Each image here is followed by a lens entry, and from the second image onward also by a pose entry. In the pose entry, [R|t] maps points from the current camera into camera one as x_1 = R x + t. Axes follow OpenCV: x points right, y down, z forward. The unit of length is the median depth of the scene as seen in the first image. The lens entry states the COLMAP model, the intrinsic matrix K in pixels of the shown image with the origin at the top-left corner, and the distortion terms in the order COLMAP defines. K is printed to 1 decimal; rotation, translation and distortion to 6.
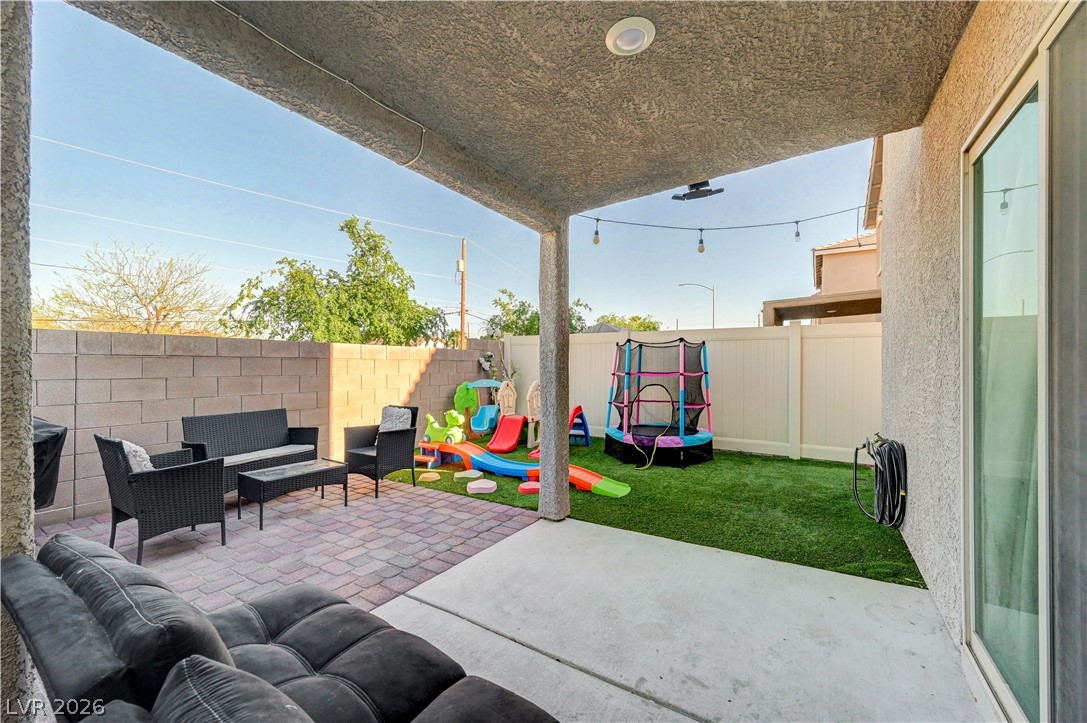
lens RADIAL K [[430.8, 0, 544.5], [0, 430.8, 365.4], [0, 0, 1]] dist [-0.003490, 0.000568]
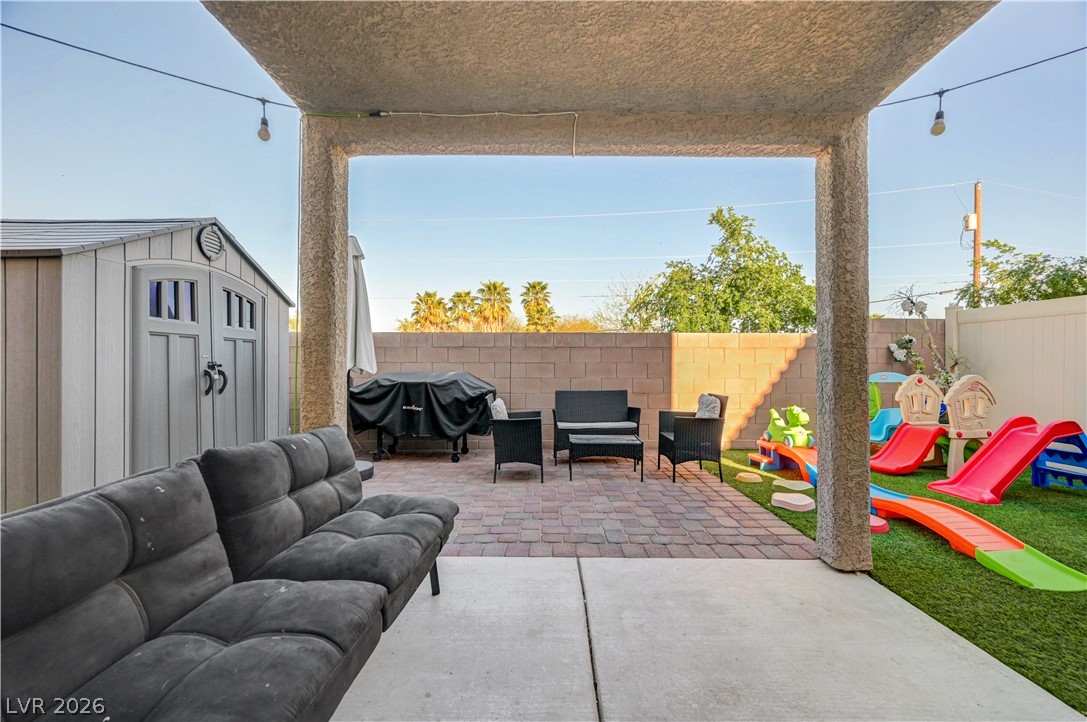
lens RADIAL K [[430.8, 0, 544.4], [0, 430.8, 359.4], [0, 0, 1]] dist [-0.003490, 0.000568]
pose [[0.530472, -0.007730, -0.847667, 0.303797], [0.000373, 0.999960, -0.008885, 0.029675], [0.847702, 0.004398, 0.530454, 0.209543]]
